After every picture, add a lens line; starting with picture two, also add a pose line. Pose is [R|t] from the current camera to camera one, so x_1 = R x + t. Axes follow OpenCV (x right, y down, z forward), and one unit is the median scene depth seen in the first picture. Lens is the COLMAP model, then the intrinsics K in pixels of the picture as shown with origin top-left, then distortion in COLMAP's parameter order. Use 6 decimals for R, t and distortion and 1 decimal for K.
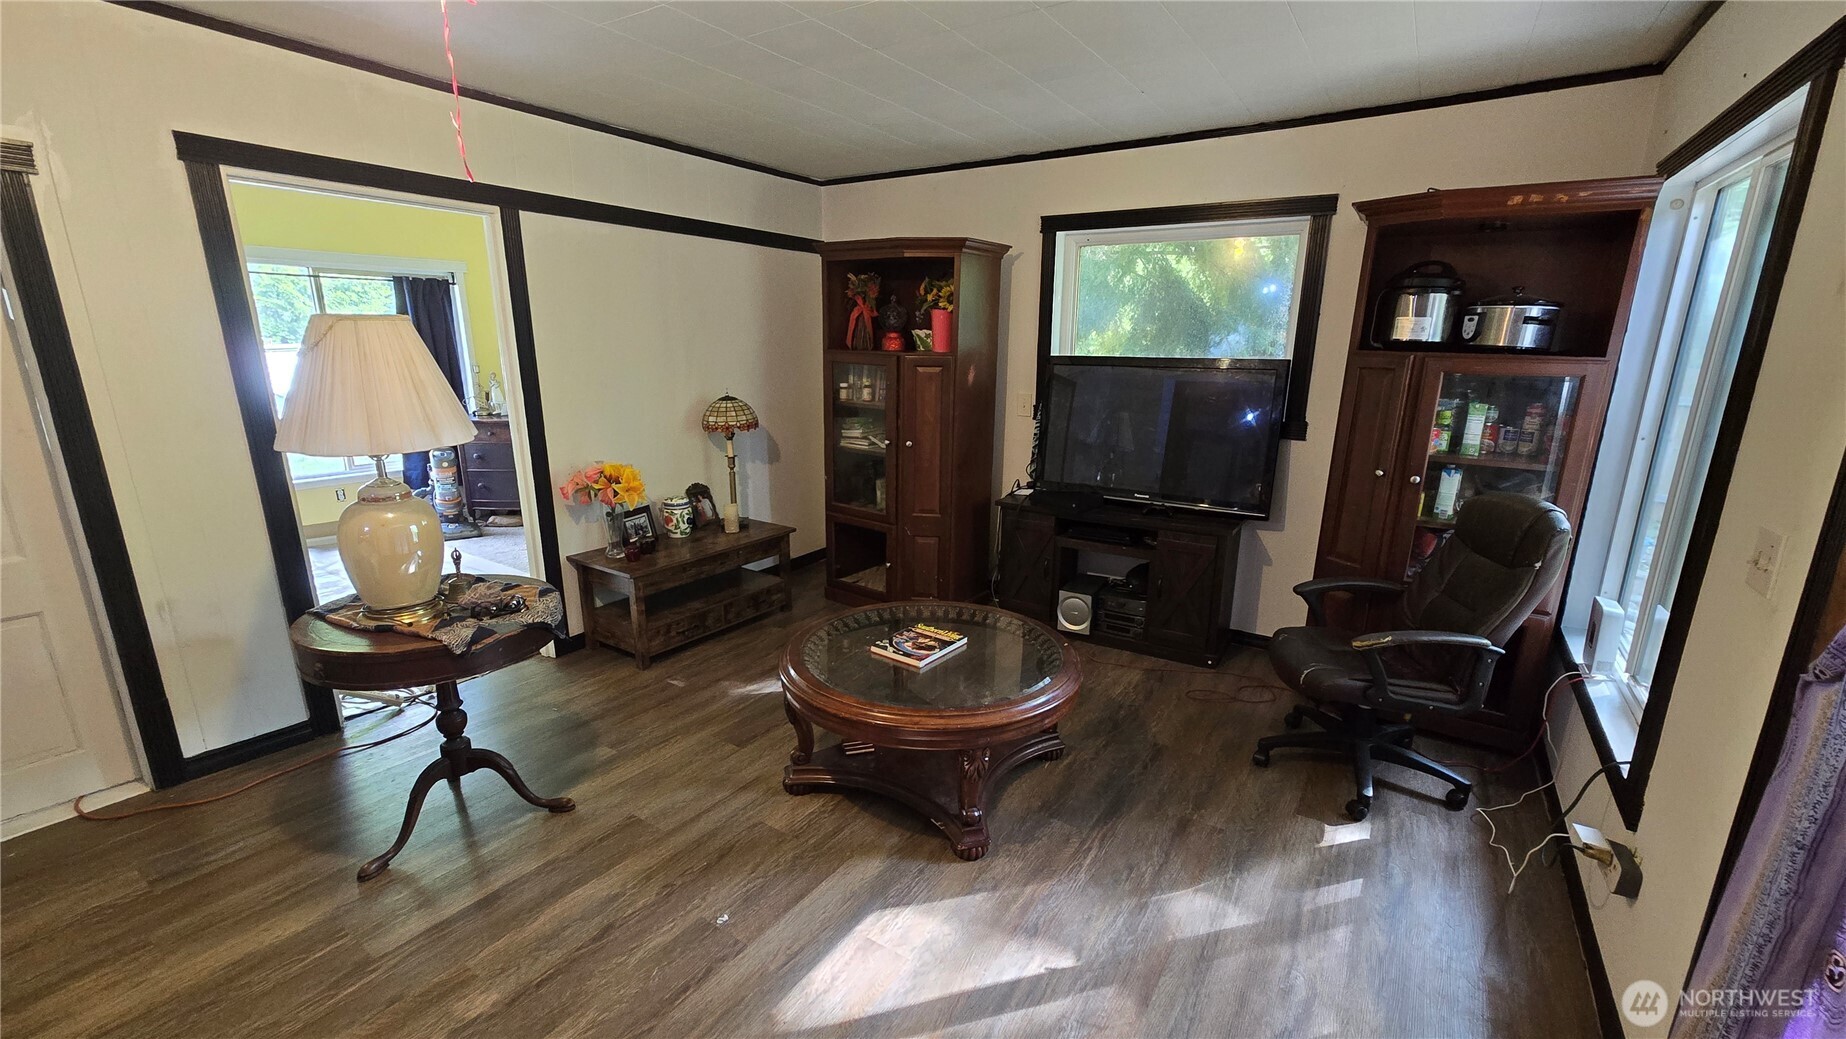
lens RADIAL K [[759.0, 0, 922.1], [0, 759.0, 526.3], [0, 0, 1]] dist [0.004465, -0.000752]
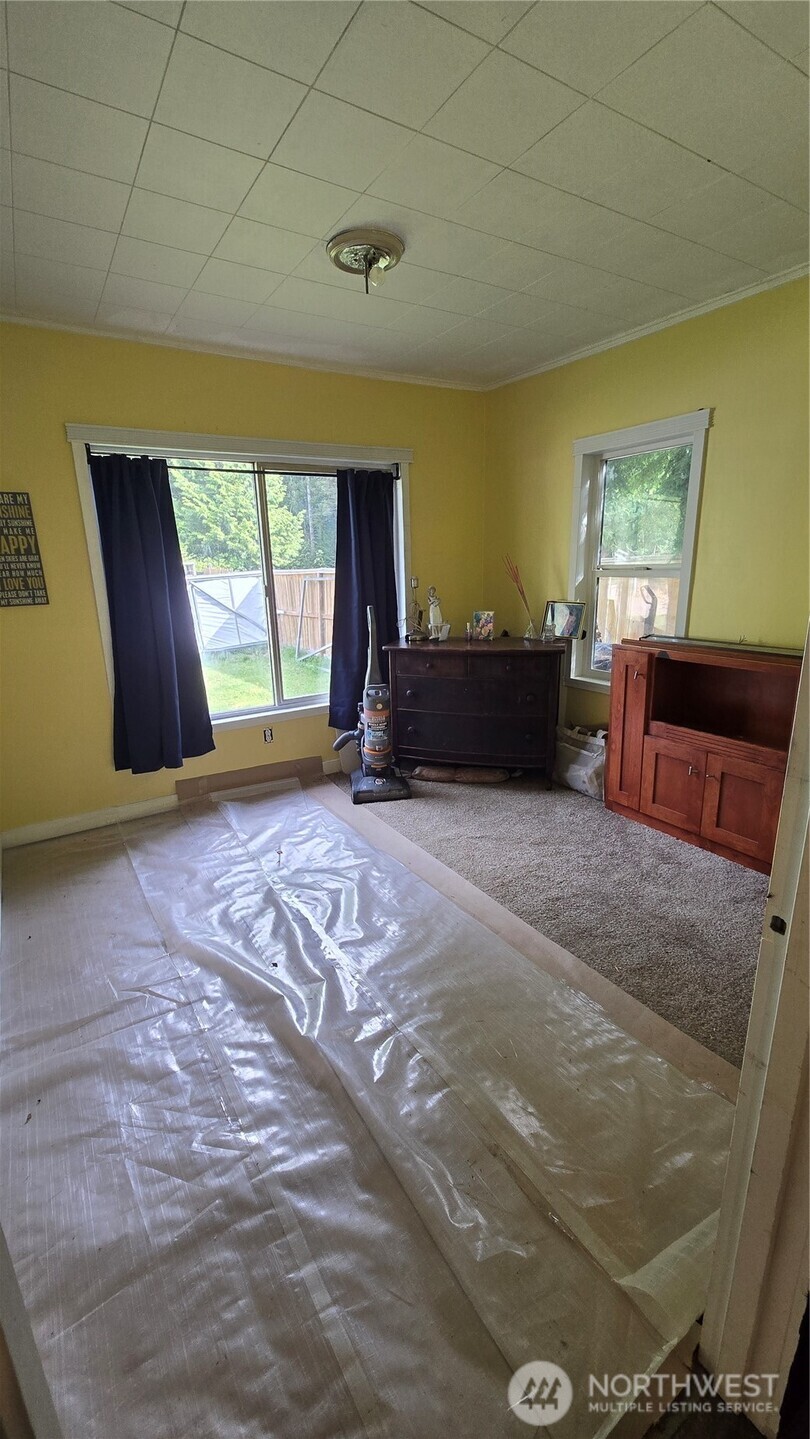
lens RADIAL K [[591.6, 0, 395.1], [0, 591.6, 721.2], [0, 0, 1]] dist [0.004465, -0.000752]
pose [[0.904524, 0.078290, -0.419173, -0.646268], [-0.070568, 0.996930, 0.033922, -0.158111], [0.420542, -0.001103, 0.907272, 0.826418]]
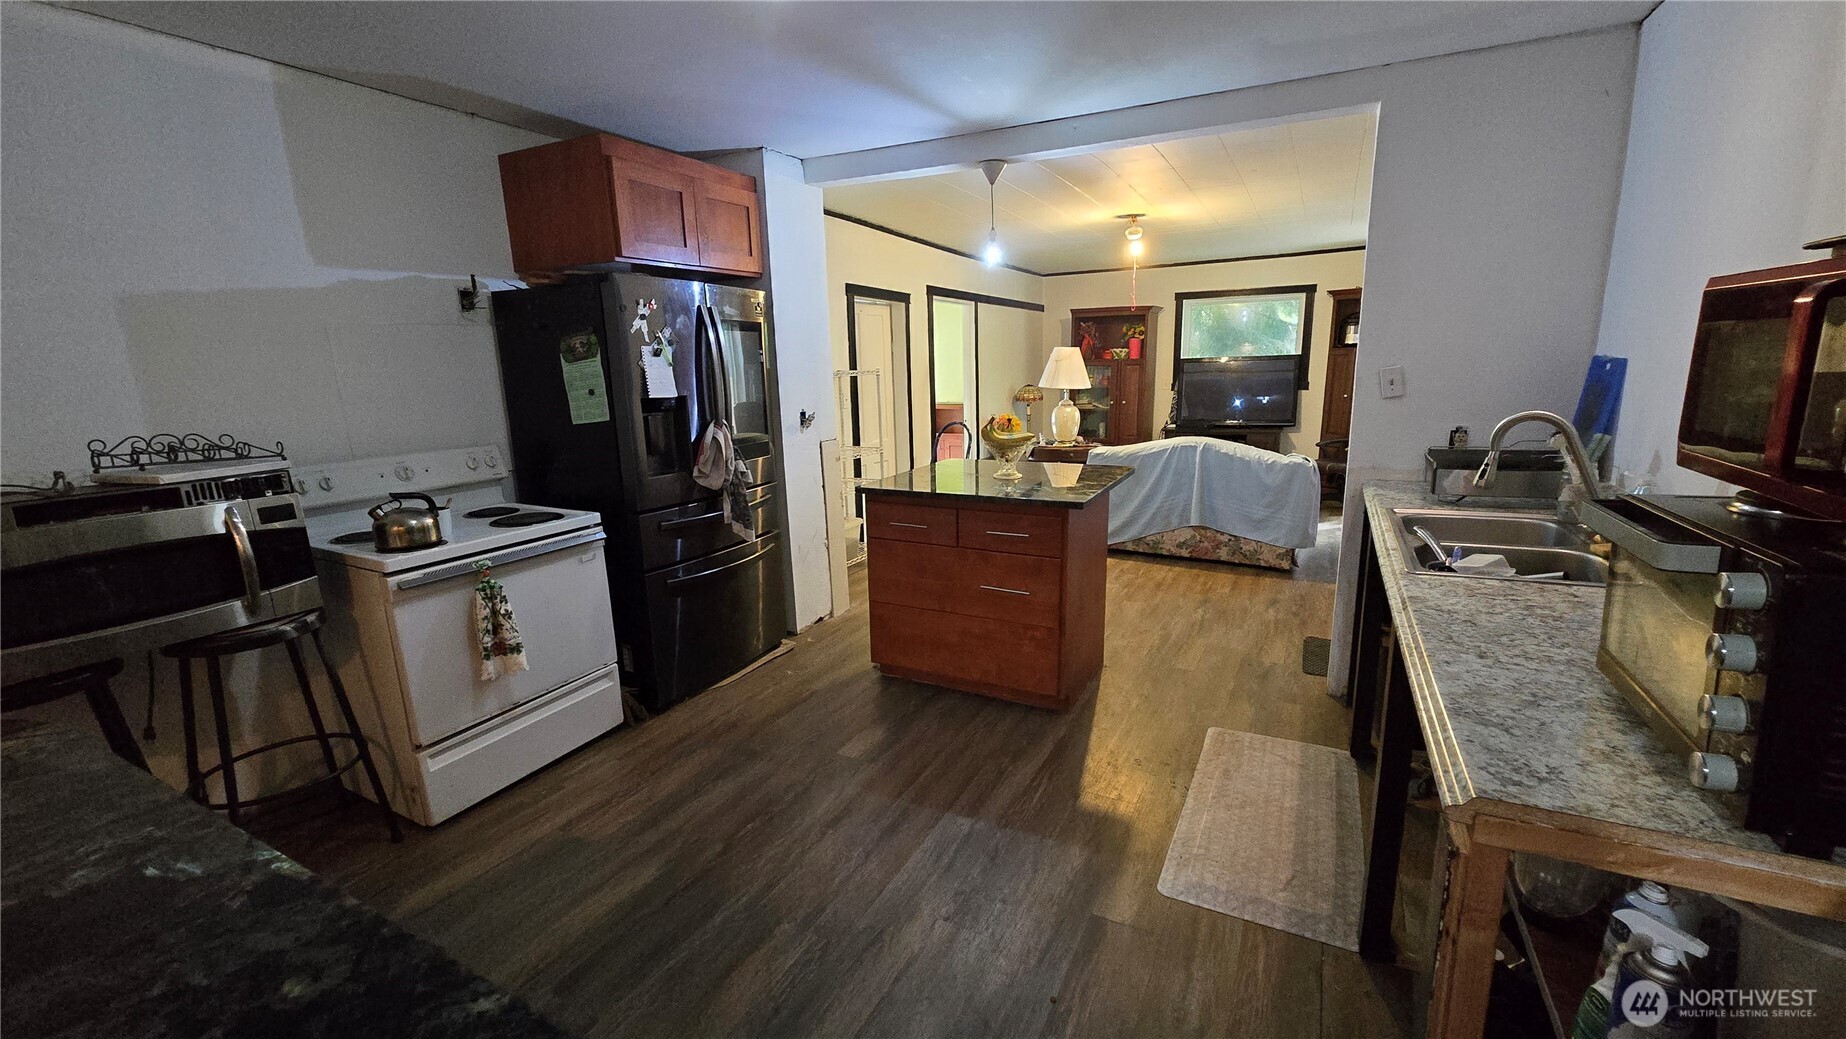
lens RADIAL K [[759.0, 0, 917.1], [0, 759.0, 524.6], [0, 0, 1]] dist [0.004465, -0.000752]
pose [[0.995480, -0.055736, 0.076900, -0.966504], [0.058789, 0.997546, -0.038030, 0.346032], [-0.074591, 0.042379, 0.996313, -1.302637]]
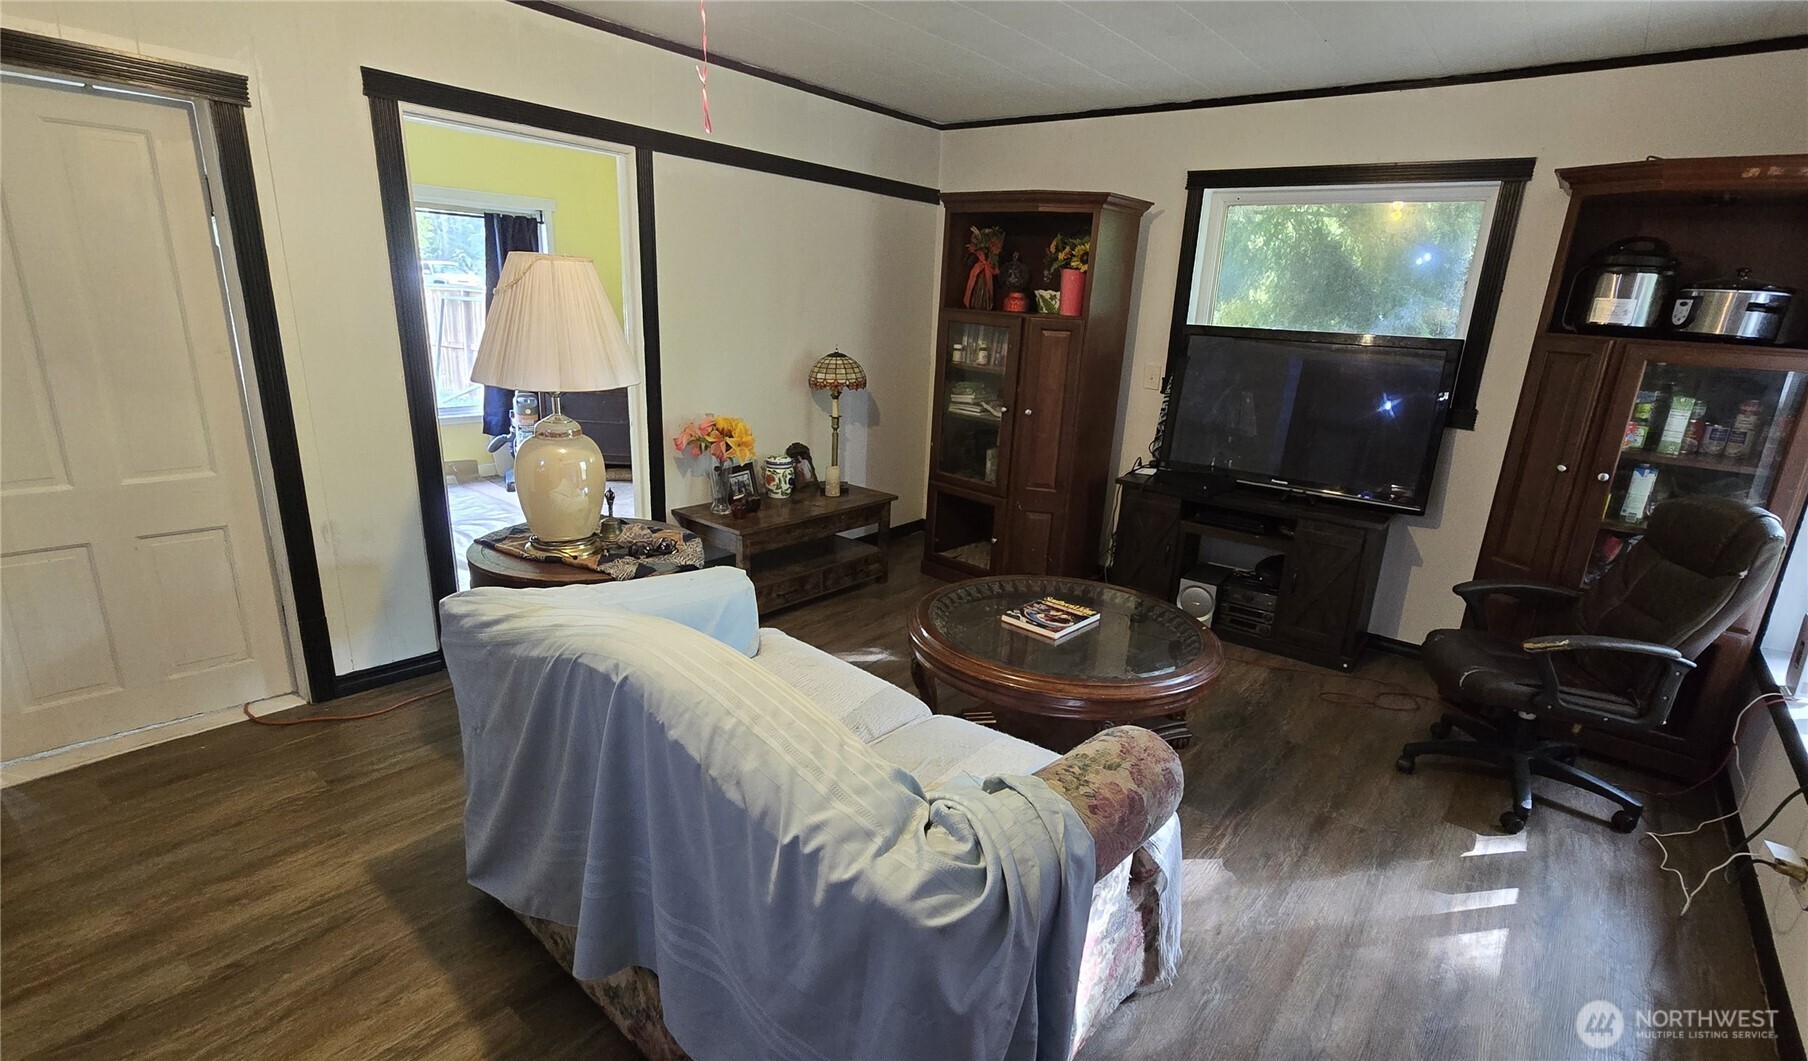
lens RADIAL K [[852.3, 0, 912.9], [0, 852.3, 536.0], [0, 0, 1]] dist [0.000224, 0.001726]
pose [[0.995158, 0.062260, -0.076058, -0.087448], [-0.060023, 0.997704, 0.031361, 0.024481], [0.077836, -0.026643, 0.996610, -0.081724]]
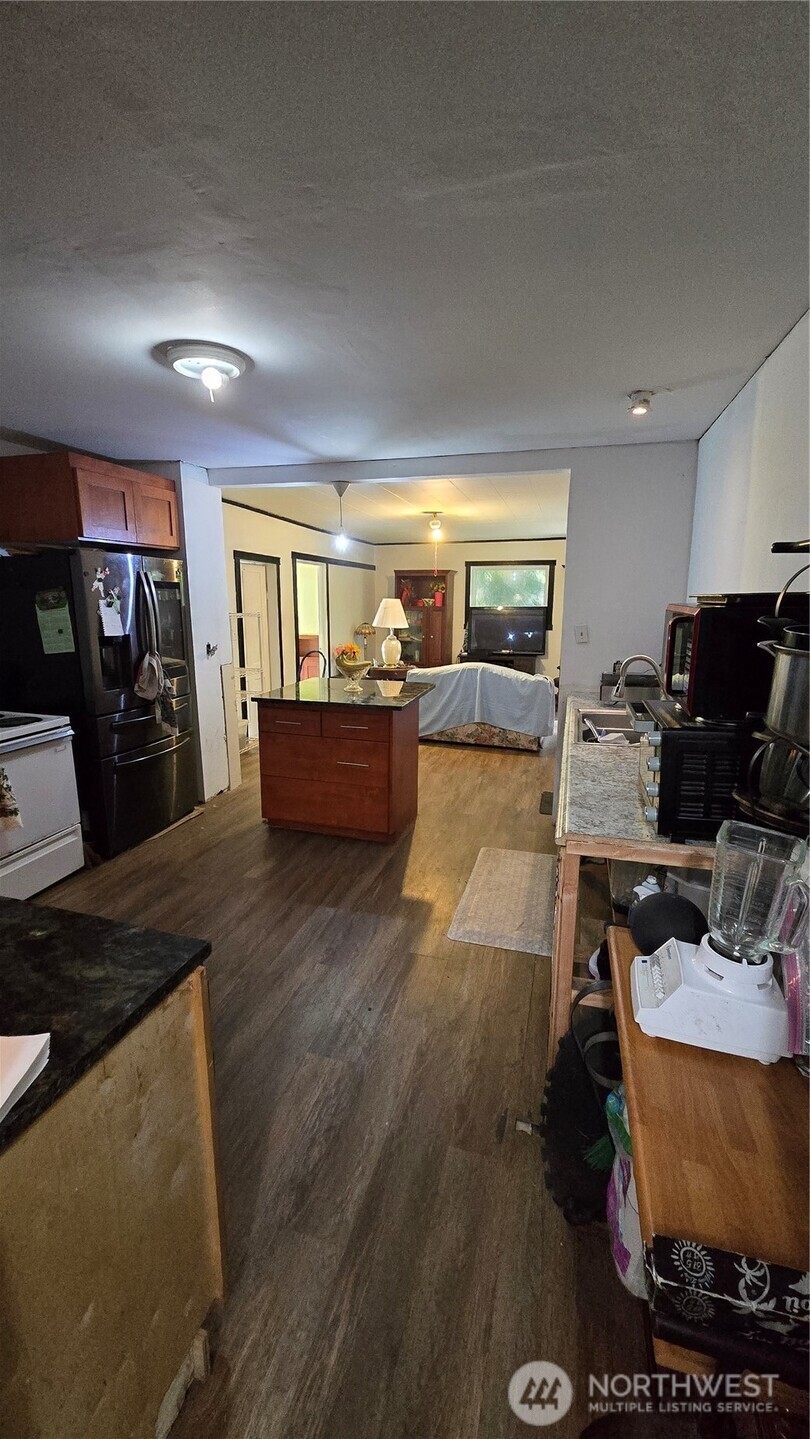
lens RADIAL K [[591.6, 0, 387.7], [0, 591.6, 728.1], [0, 0, 1]] dist [0.004465, -0.000752]
pose [[0.963990, -0.069937, 0.256577, -1.015265], [0.078157, 0.996699, -0.021968, 0.360044], [-0.254193, 0.041230, 0.966274, -1.494955]]
